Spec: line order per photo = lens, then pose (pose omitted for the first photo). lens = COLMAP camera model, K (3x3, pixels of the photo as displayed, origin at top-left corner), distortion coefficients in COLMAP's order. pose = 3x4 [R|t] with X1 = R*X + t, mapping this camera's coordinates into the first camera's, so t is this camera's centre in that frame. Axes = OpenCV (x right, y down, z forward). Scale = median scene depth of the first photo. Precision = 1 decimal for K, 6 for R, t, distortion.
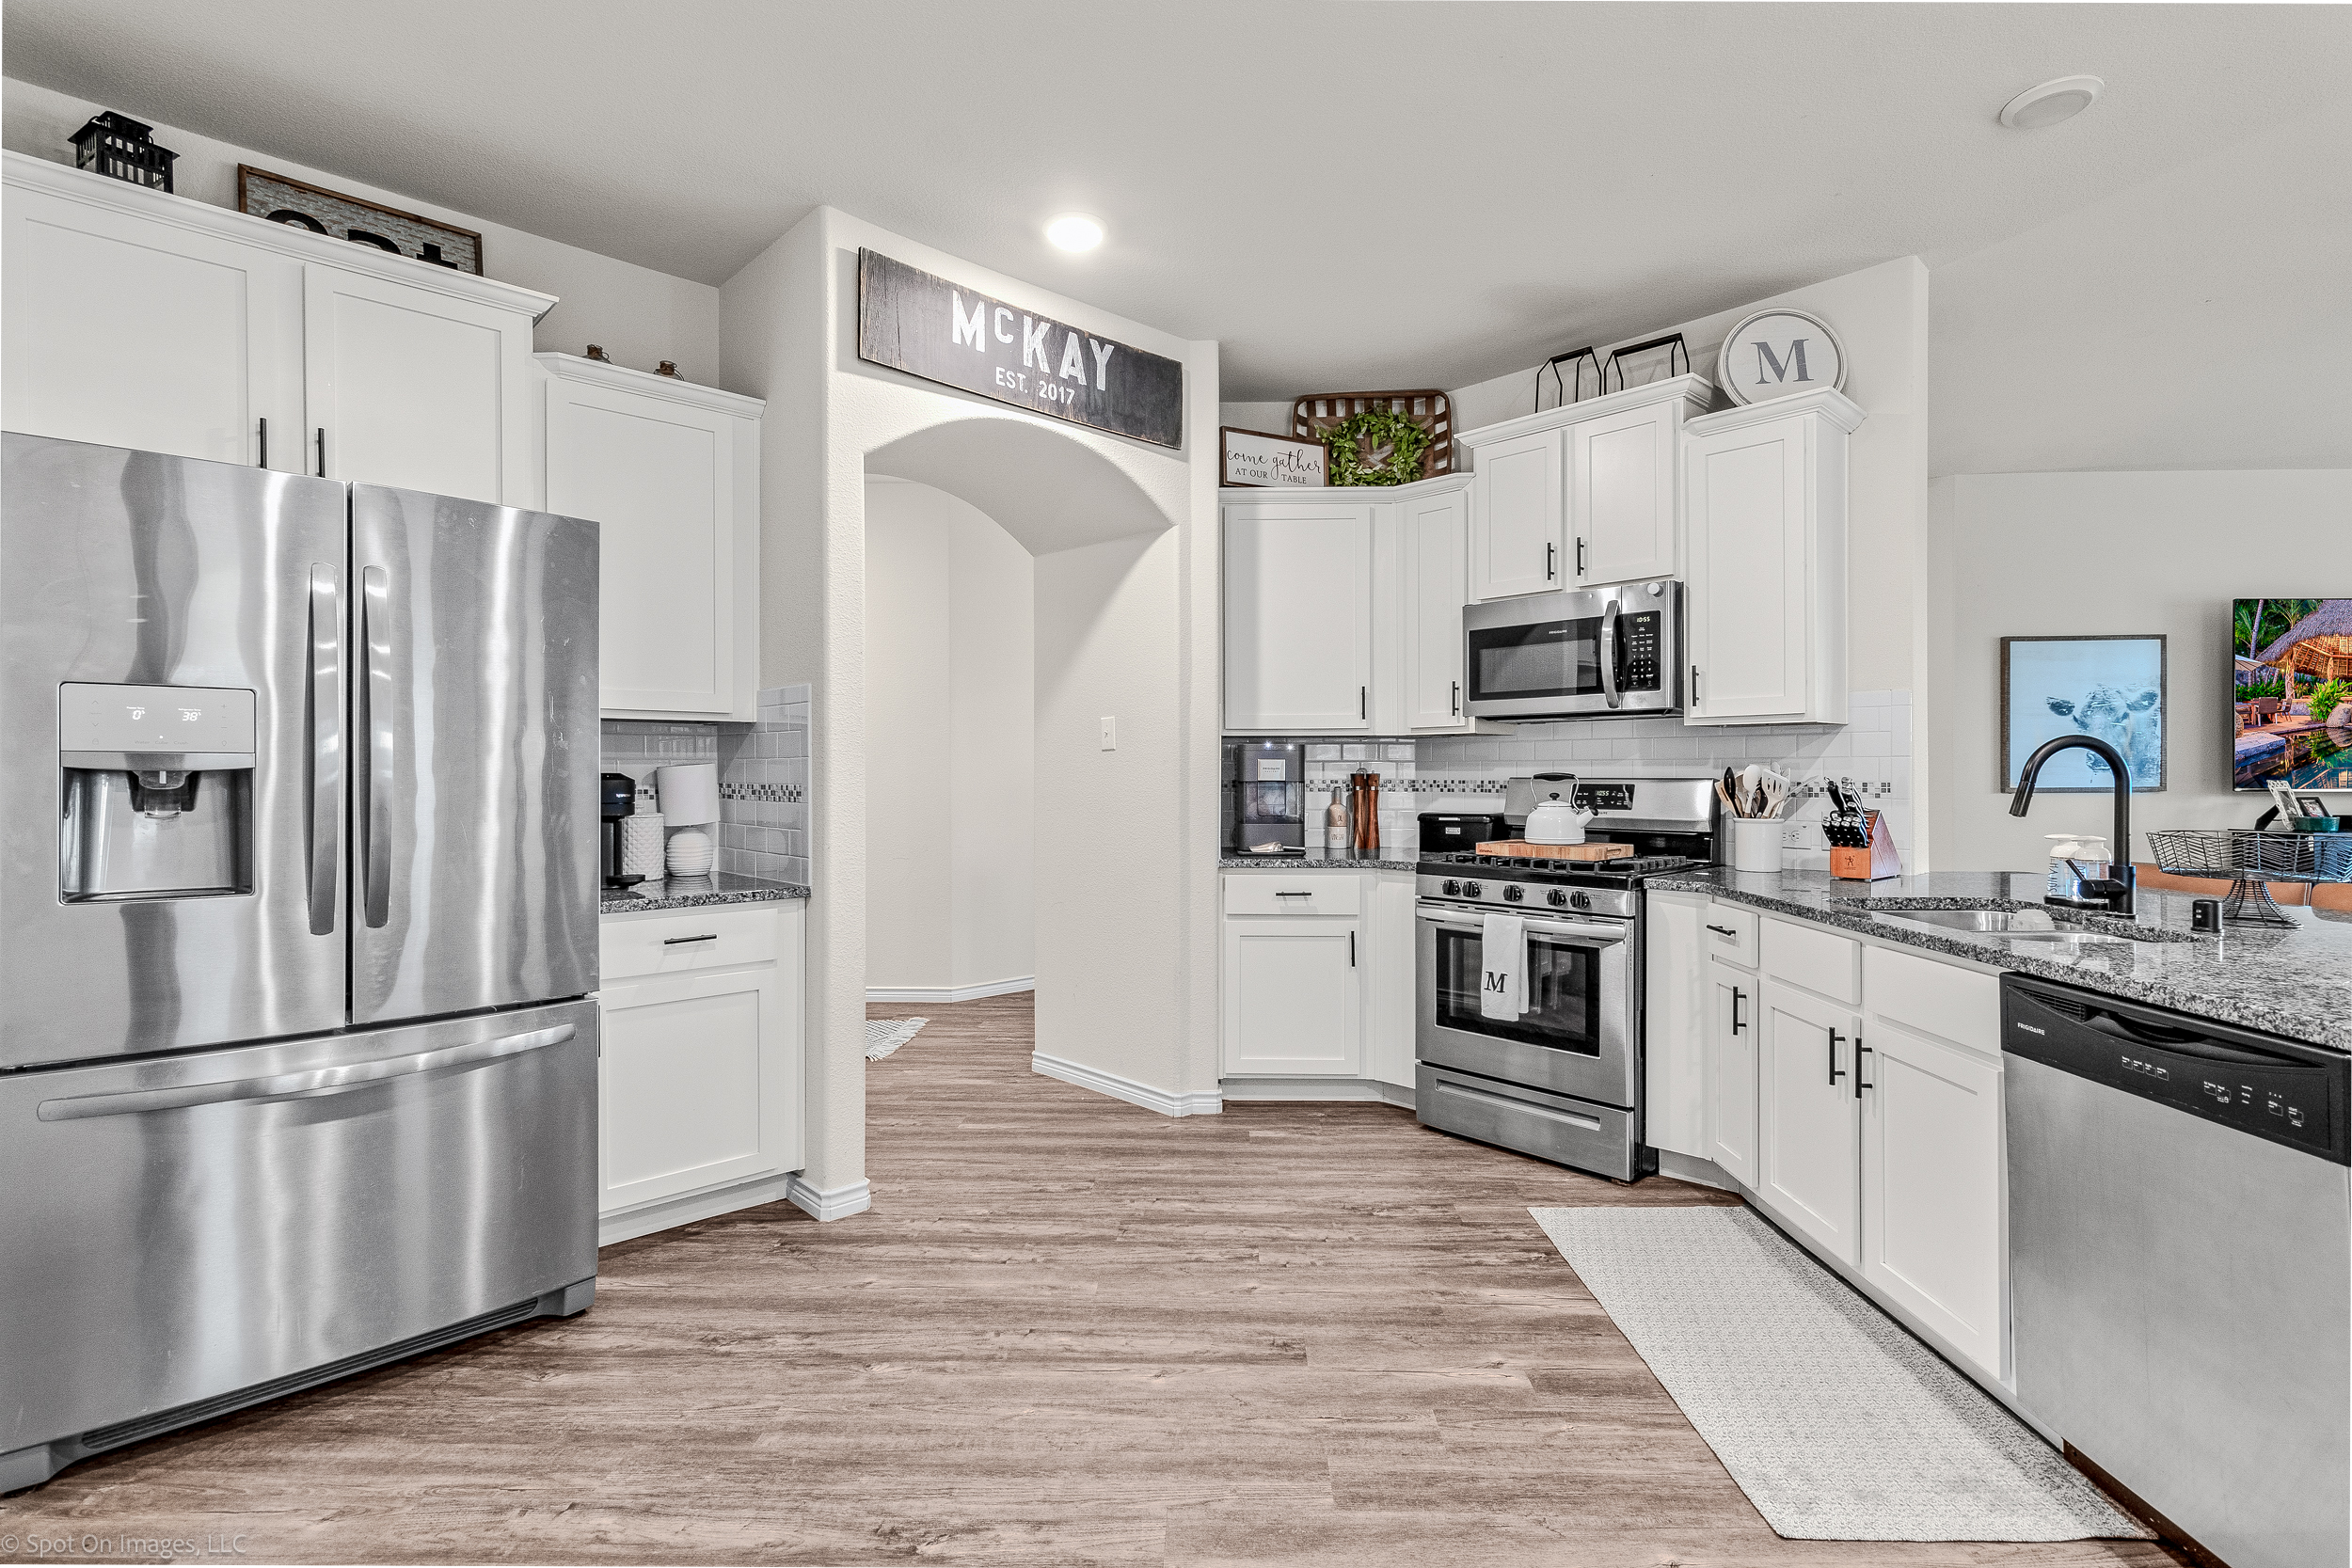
lens RADIAL K [[1103.8, 0, 1212.0], [0, 1103.8, 781.0], [0, 0, 1]] dist [0.004712, -0.000477]
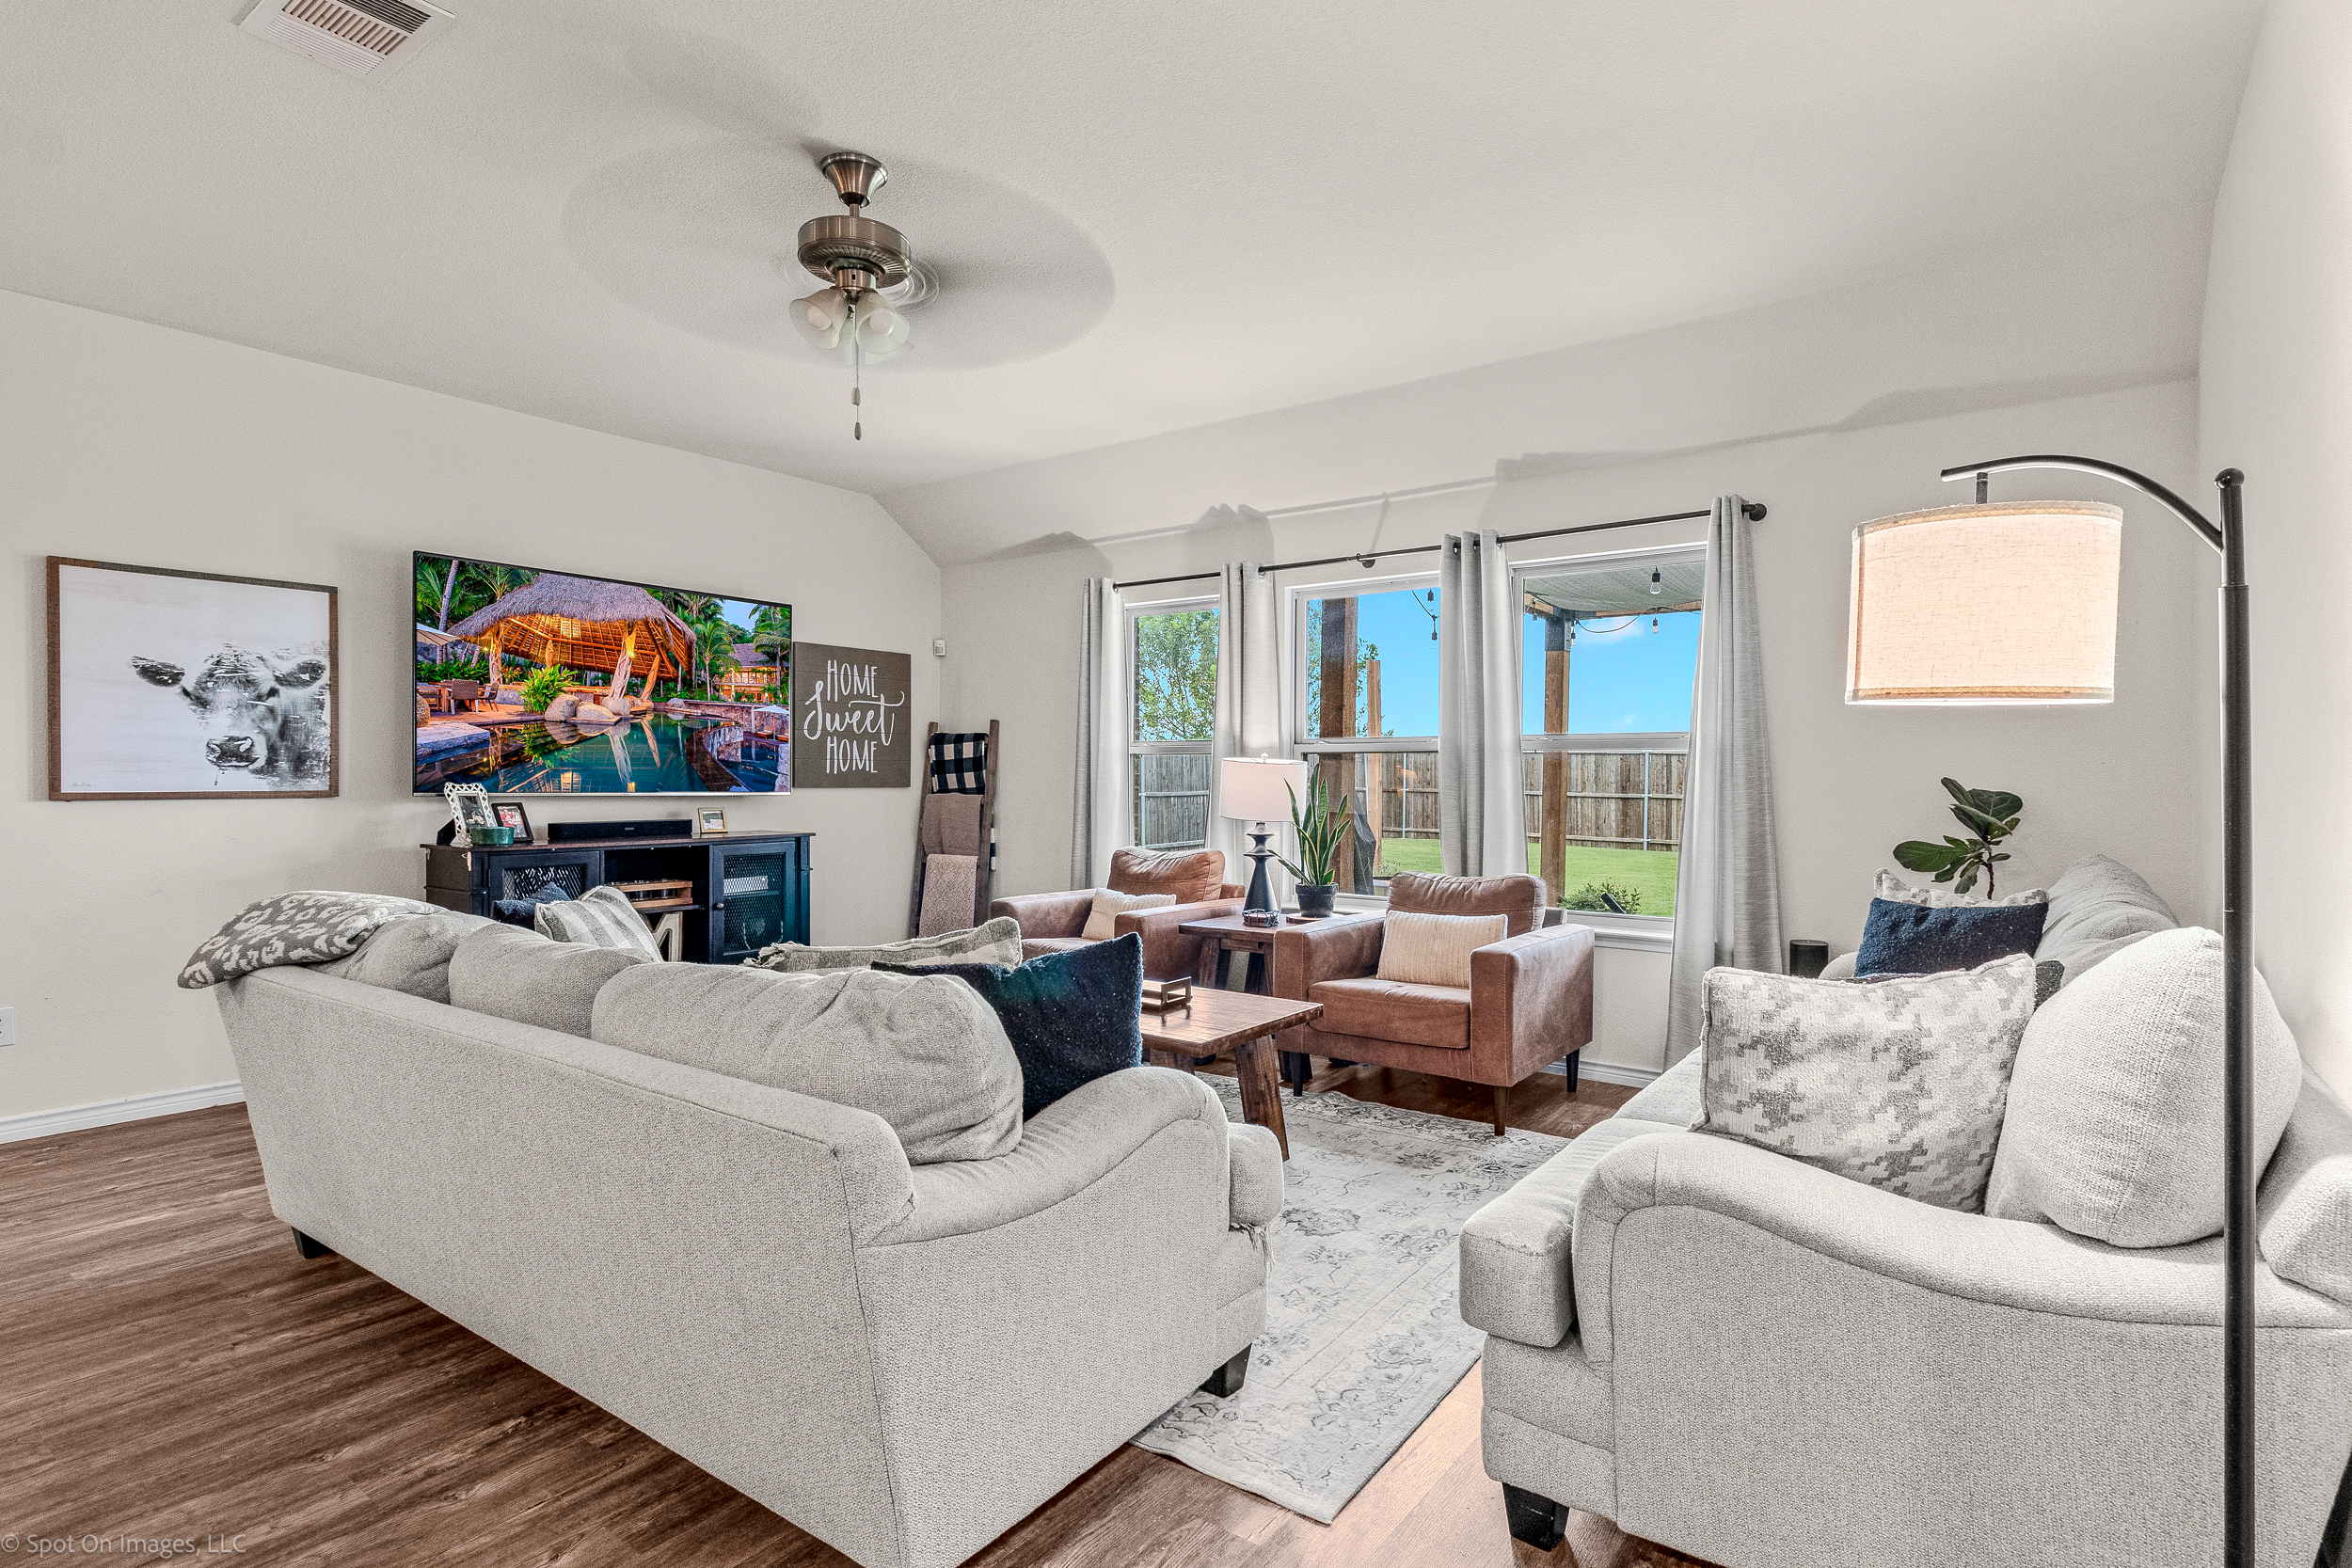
lens RADIAL K [[1166.3, 0, 1185.0], [0, 1166.3, 794.8], [0, 0, 1]] dist [-0.002820, -0.003548]
pose [[0.581358, -0.005593, 0.813629, 0.875174], [-0.002899, 0.999956, 0.008945, -0.001473], [-0.813643, -0.007559, 0.581316, 0.125895]]
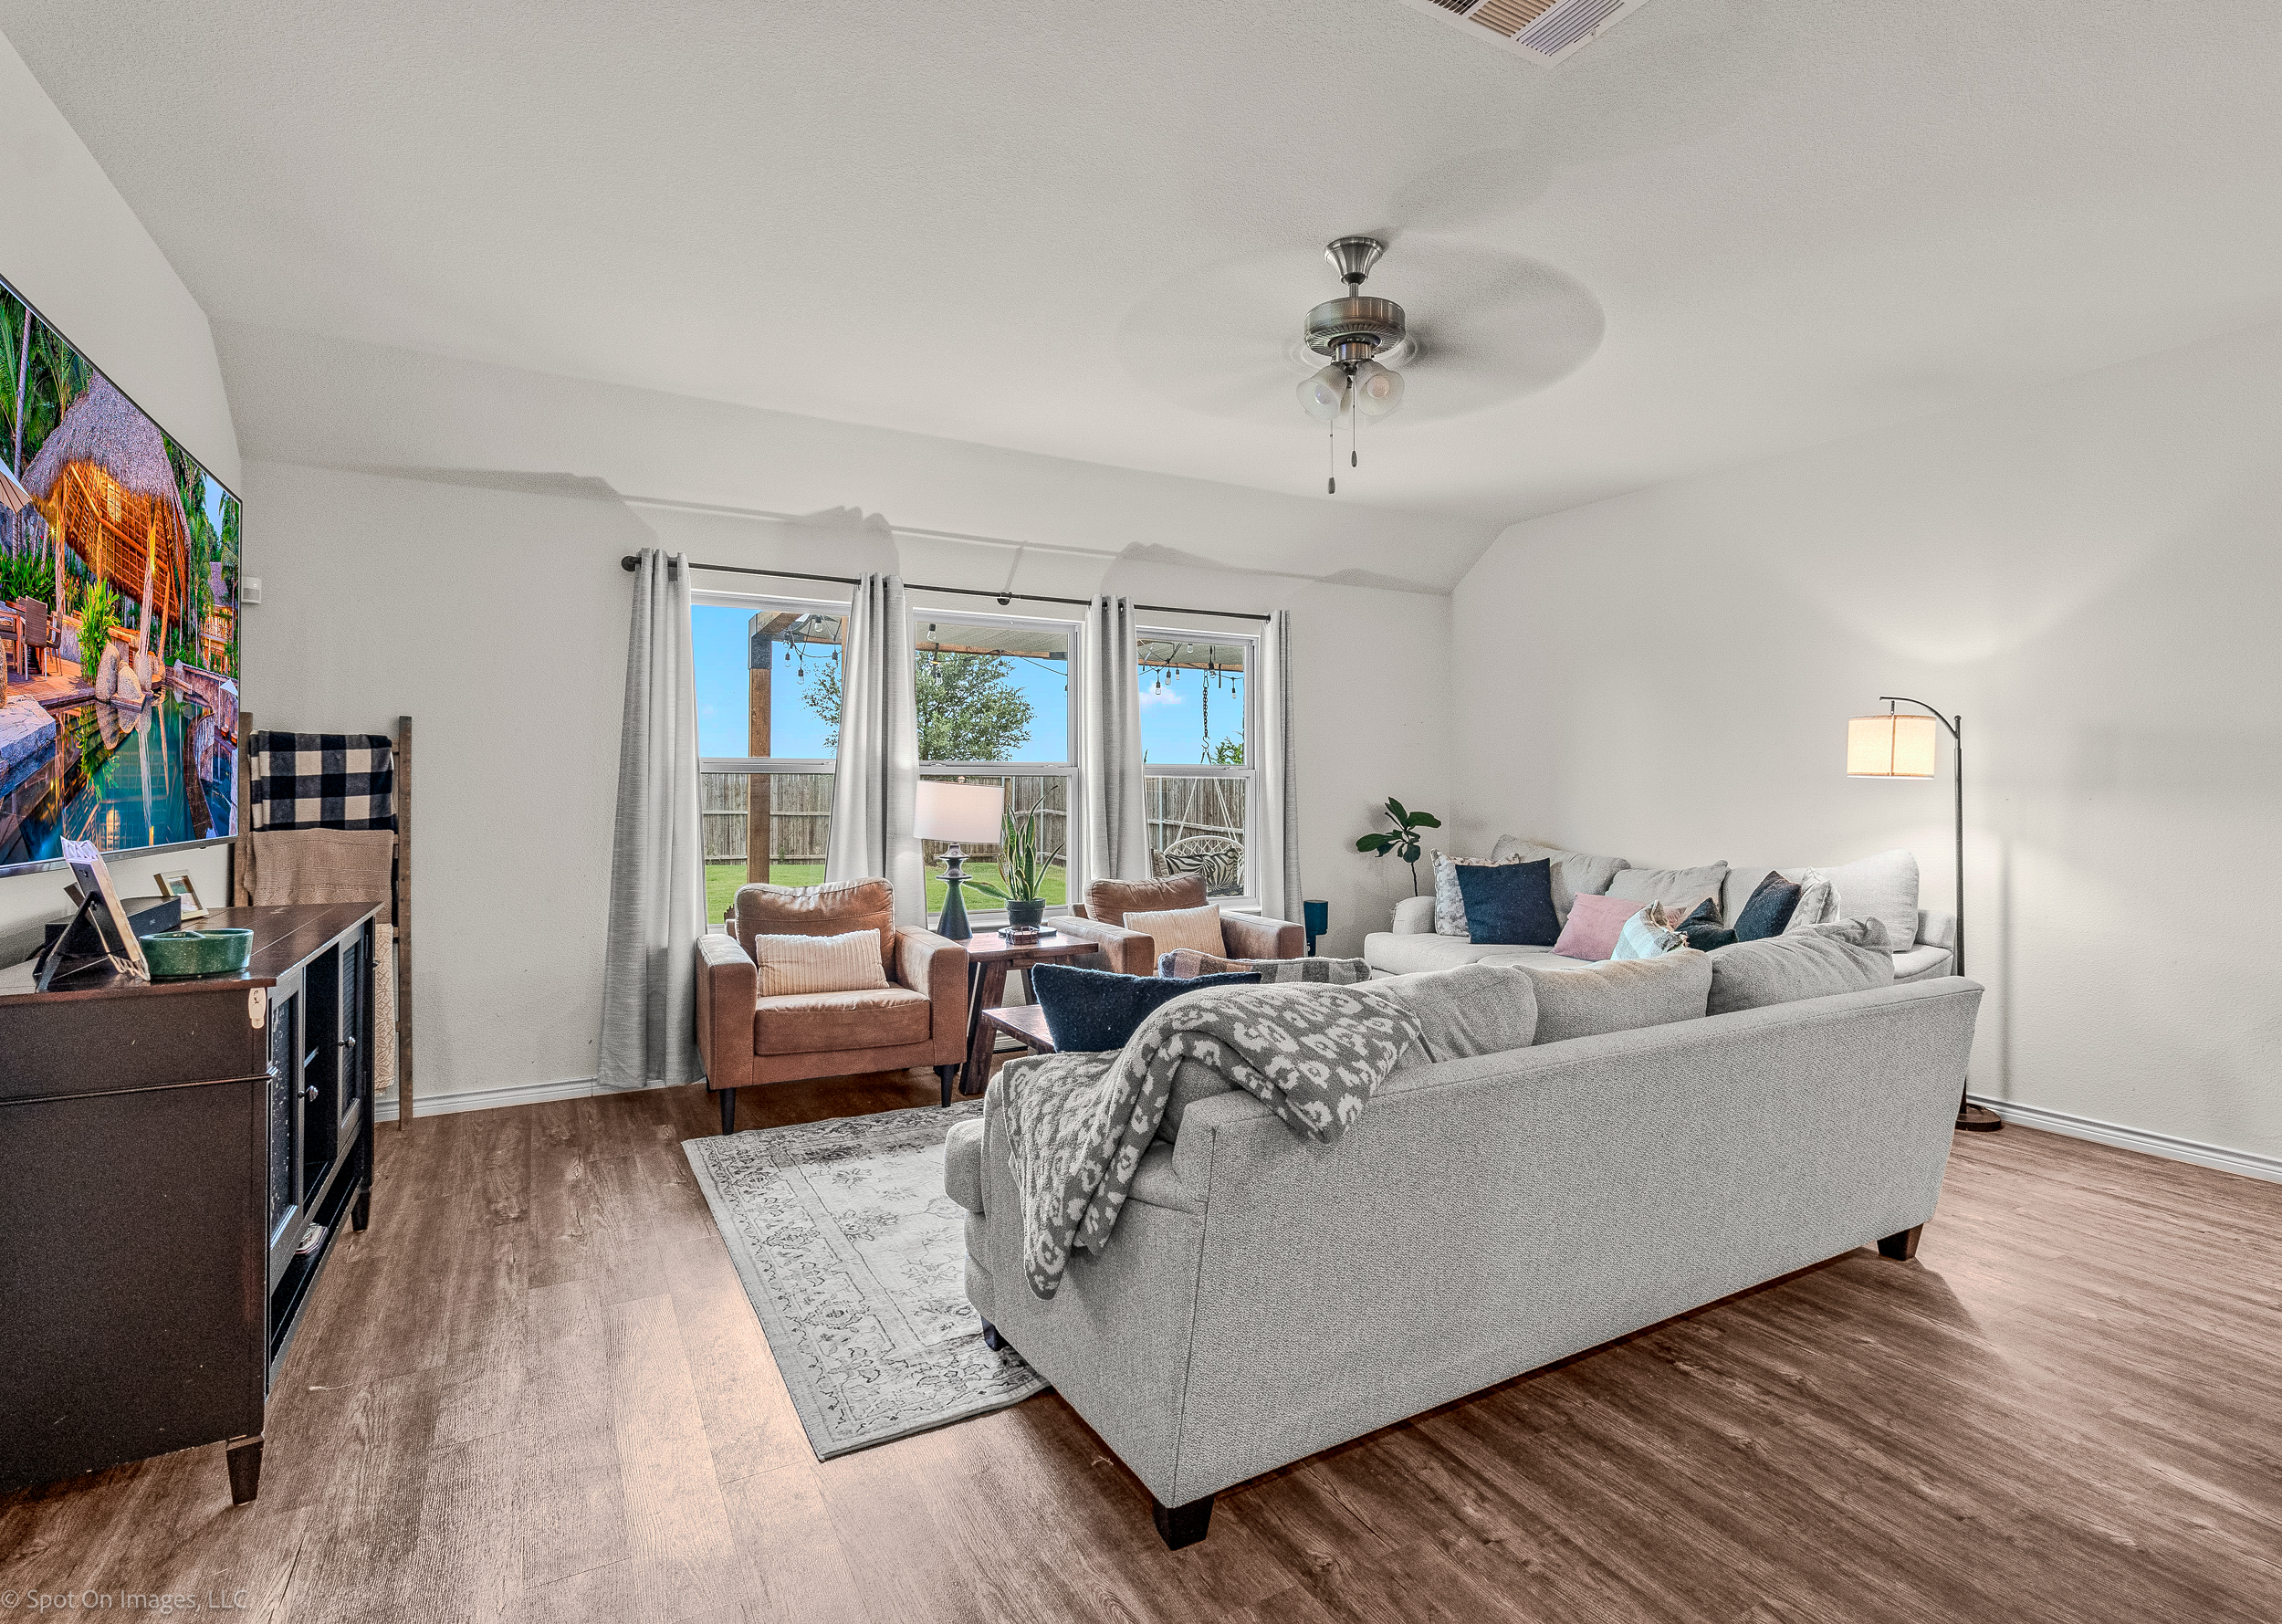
lens RADIAL K [[1156.4, 0, 1230.8], [0, 1156.4, 792.8], [0, 0, 1]] dist [0.001986, 0.003482]
pose [[-0.525184, -0.002150, 0.850986, 0.705507], [0.002922, 0.999986, 0.004330, -0.025442], [-0.850984, 0.004760, -0.525171, 1.352480]]
